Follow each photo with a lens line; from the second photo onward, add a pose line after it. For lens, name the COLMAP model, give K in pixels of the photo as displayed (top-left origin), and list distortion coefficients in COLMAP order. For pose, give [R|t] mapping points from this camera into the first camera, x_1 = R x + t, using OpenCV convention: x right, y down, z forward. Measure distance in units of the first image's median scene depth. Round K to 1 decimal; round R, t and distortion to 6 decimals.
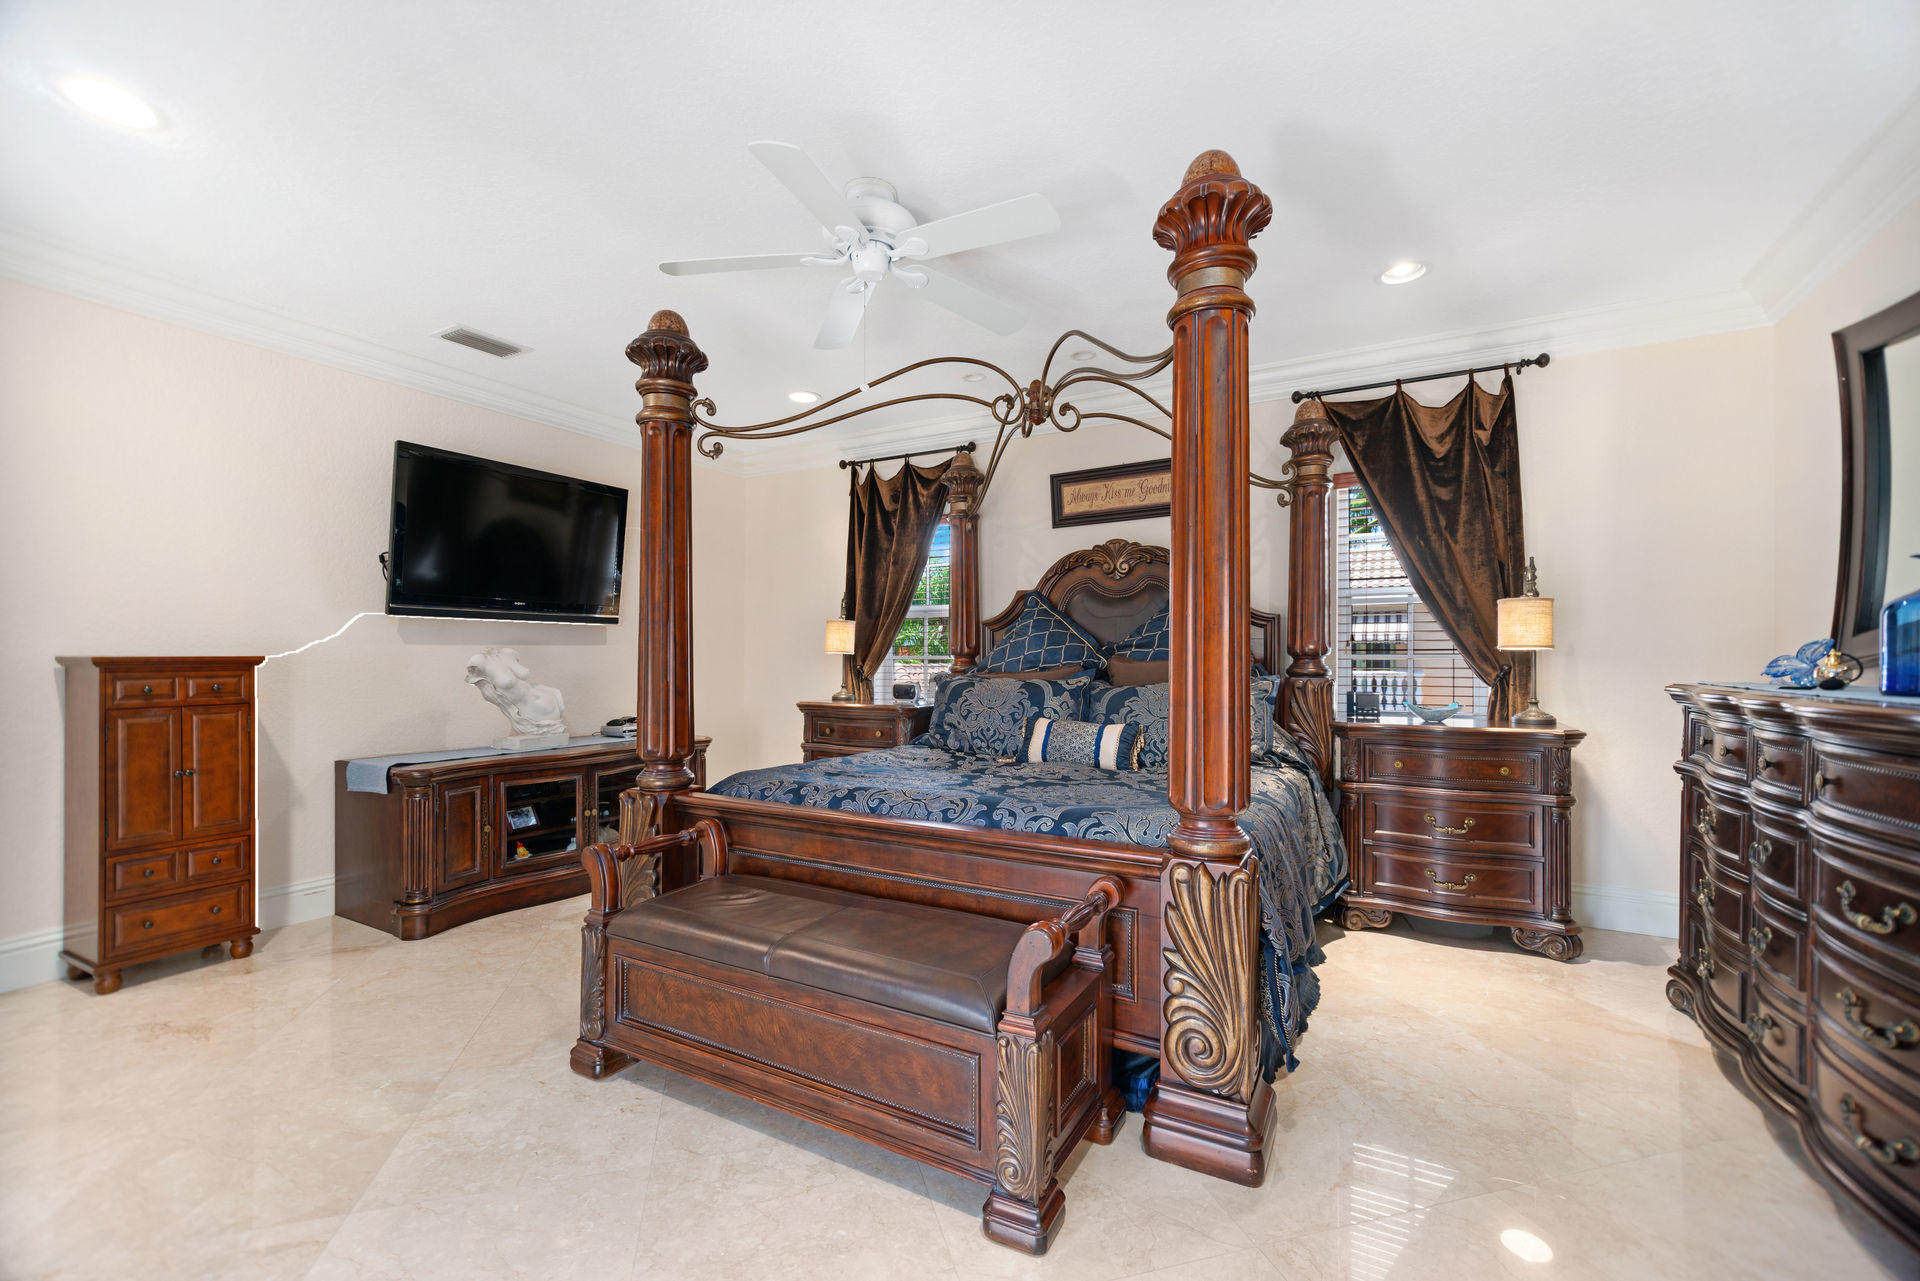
lens RADIAL K [[788.7, 0, 960.7], [0, 788.7, 654.1], [0, 0, 1]] dist [0.000191, 0.000076]
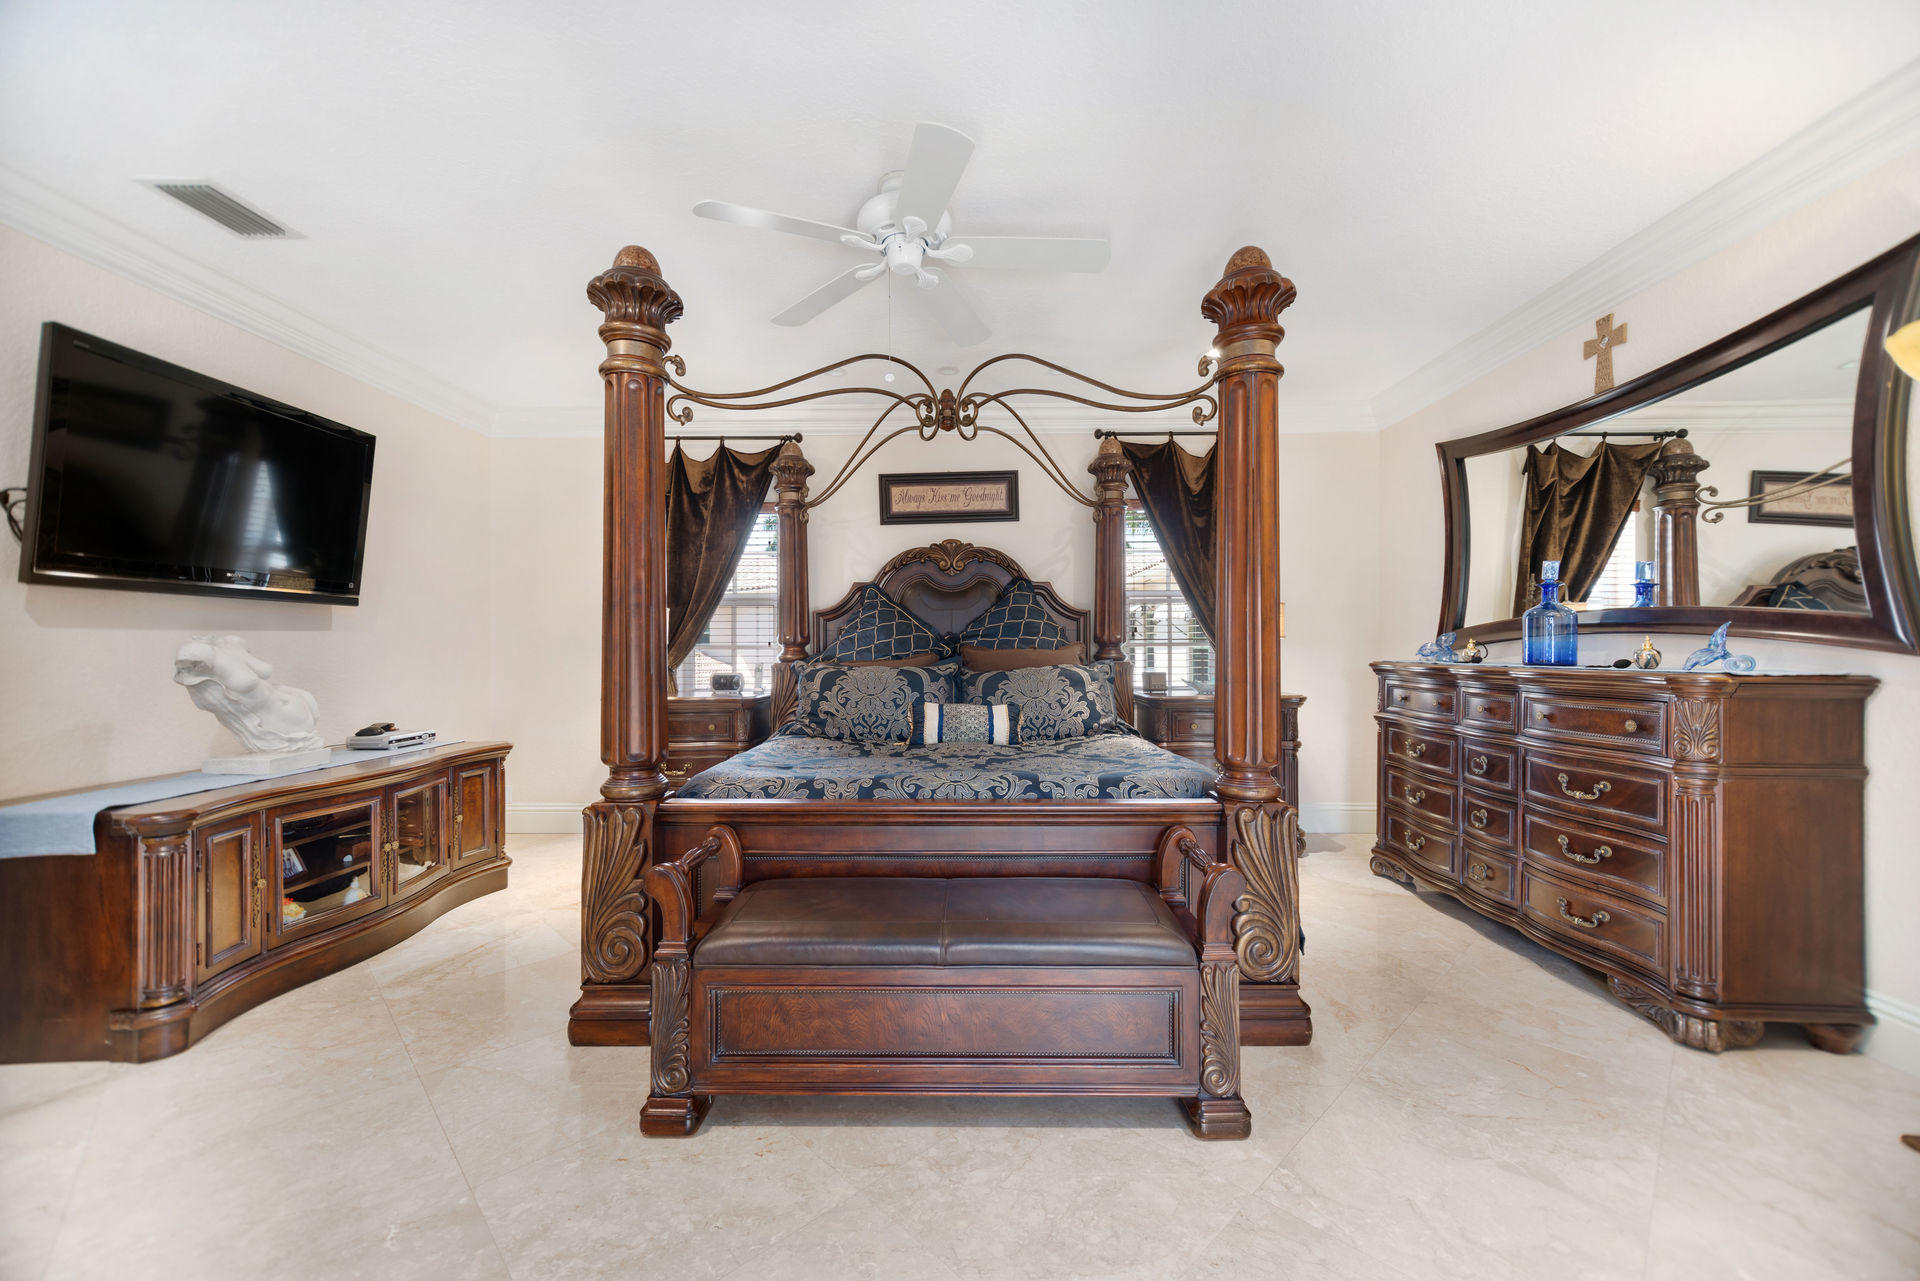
lens RADIAL K [[748.0, 0, 953.7], [0, 748.0, 646.1], [0, 0, 1]] dist [0.001434, 0.001567]
pose [[0.880325, -0.003429, 0.474360, -0.338606], [0.002568, 0.999994, 0.002464, 0.001844], [-0.474365, -0.000951, 0.880328, 0.081547]]
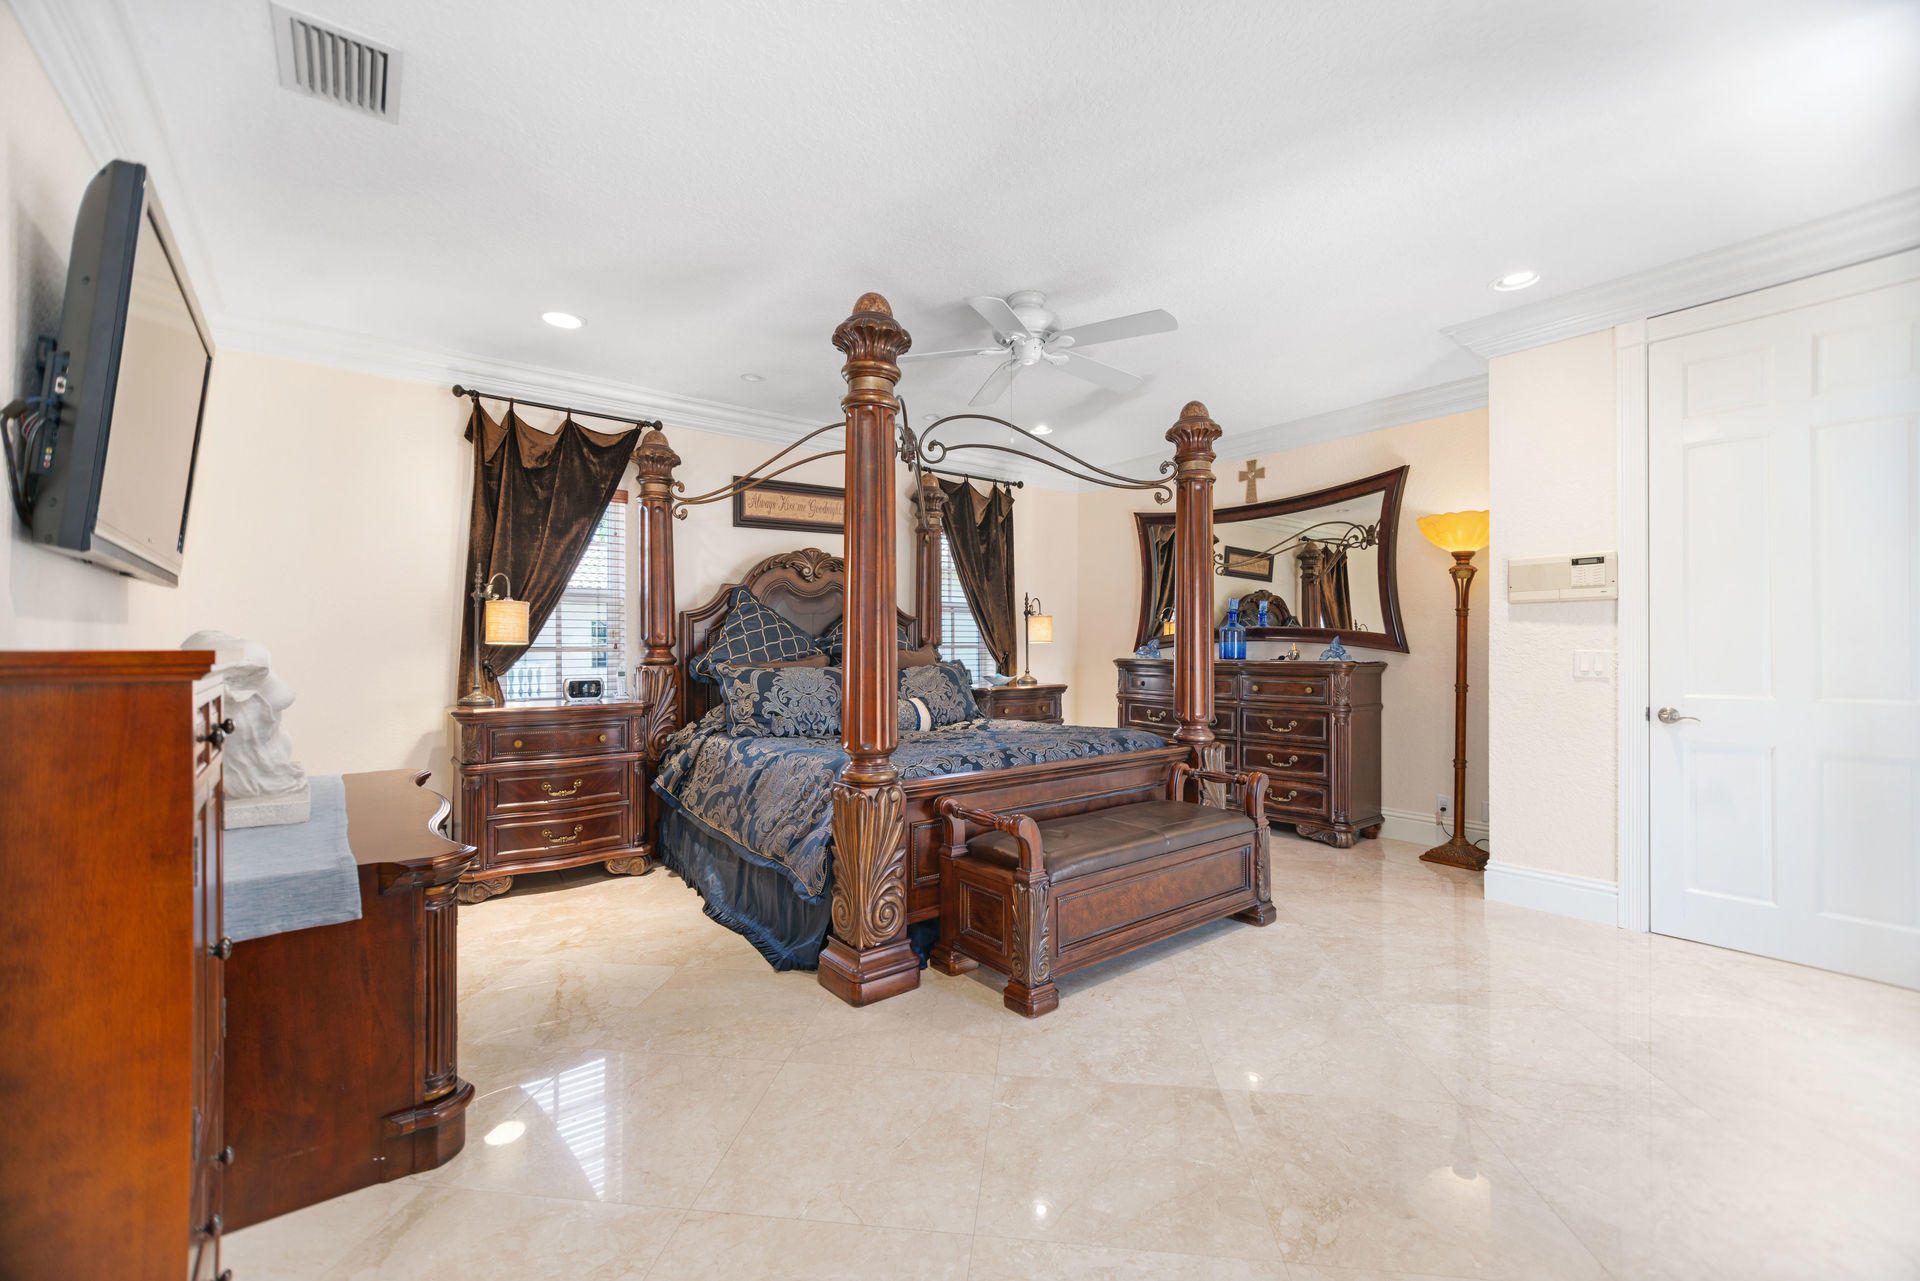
lens RADIAL K [[788.7, 0, 948.4], [0, 788.7, 646.6], [0, 0, 1]] dist [0.000191, 0.000076]
pose [[0.394253, -0.001475, 0.919001, -0.914191], [-0.000480, 0.999998, 0.001811, 0.000004], [-0.919002, -0.001156, 0.394251, 0.391148]]
